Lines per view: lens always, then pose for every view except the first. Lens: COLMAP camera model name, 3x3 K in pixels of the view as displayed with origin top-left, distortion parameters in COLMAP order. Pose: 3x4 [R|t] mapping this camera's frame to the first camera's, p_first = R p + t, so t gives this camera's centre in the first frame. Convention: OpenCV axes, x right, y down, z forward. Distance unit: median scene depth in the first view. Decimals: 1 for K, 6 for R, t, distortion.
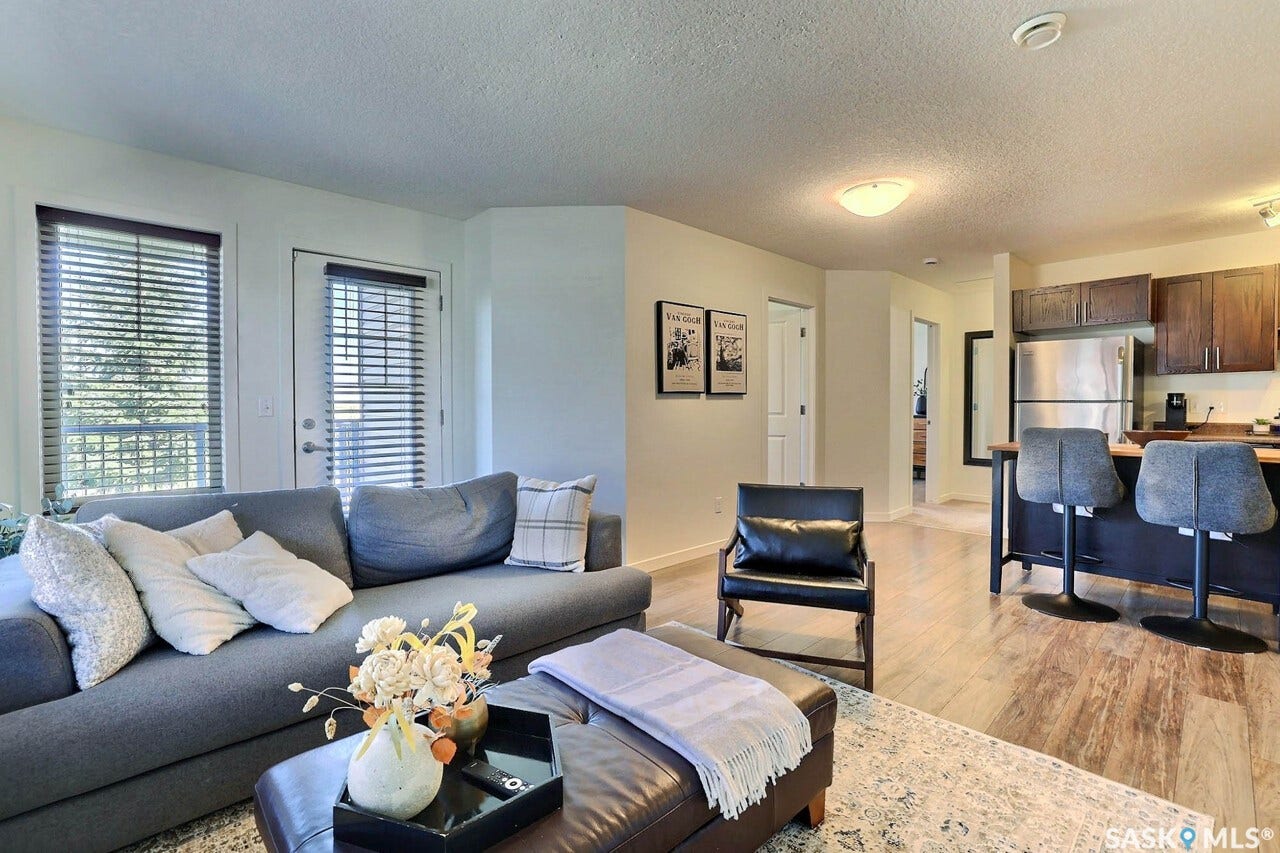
lens RADIAL K [[564.4, 0, 646.3], [0, 564.4, 408.7], [0, 0, 1]] dist [0.003480, 0.001874]
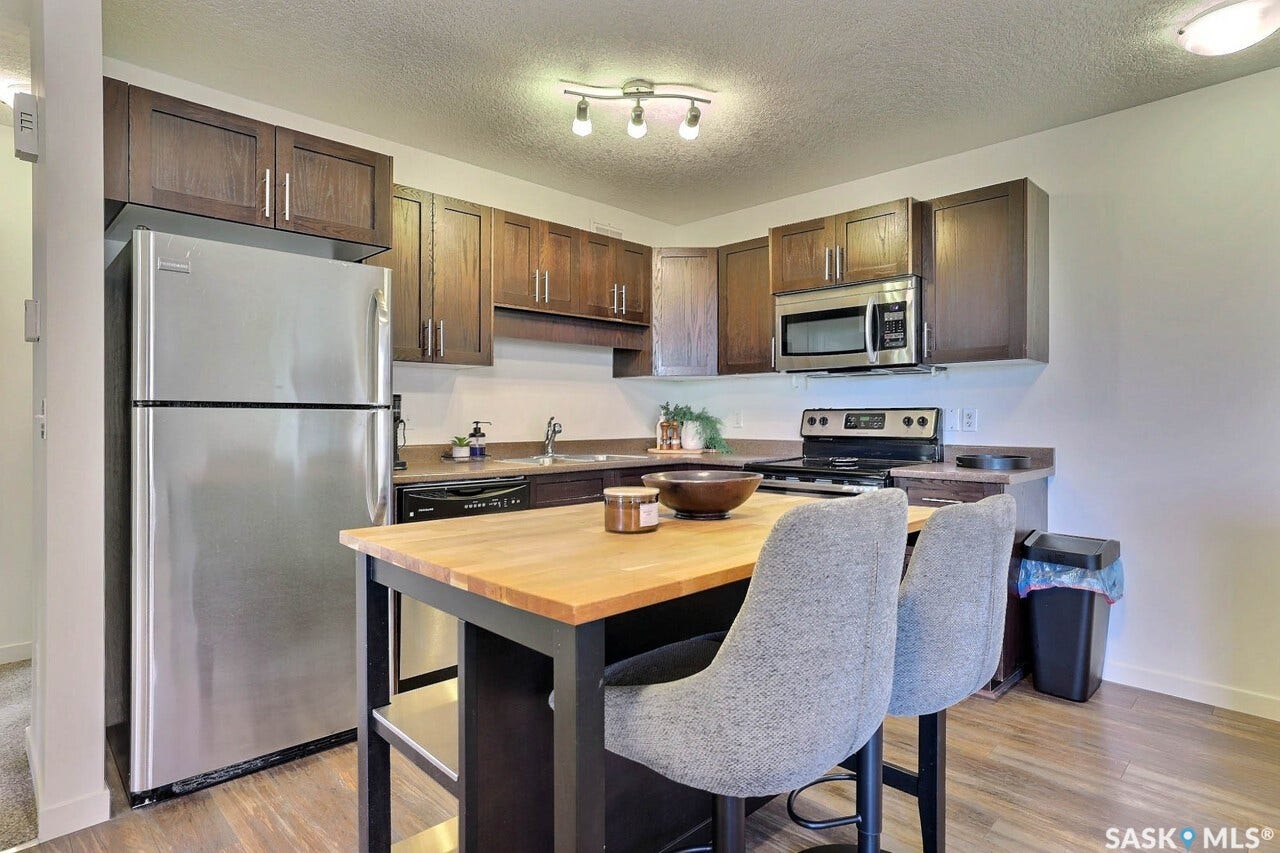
lens RADIAL K [[685.4, 0, 634.1], [0, 685.4, 420.9], [0, 0, 1]] dist [-0.006020, -0.002269]
pose [[-0.002781, -0.004038, 0.999988, 0.280073], [0.005984, 0.999974, 0.004055, -0.003421], [-0.999978, 0.005995, -0.002757, 0.797337]]
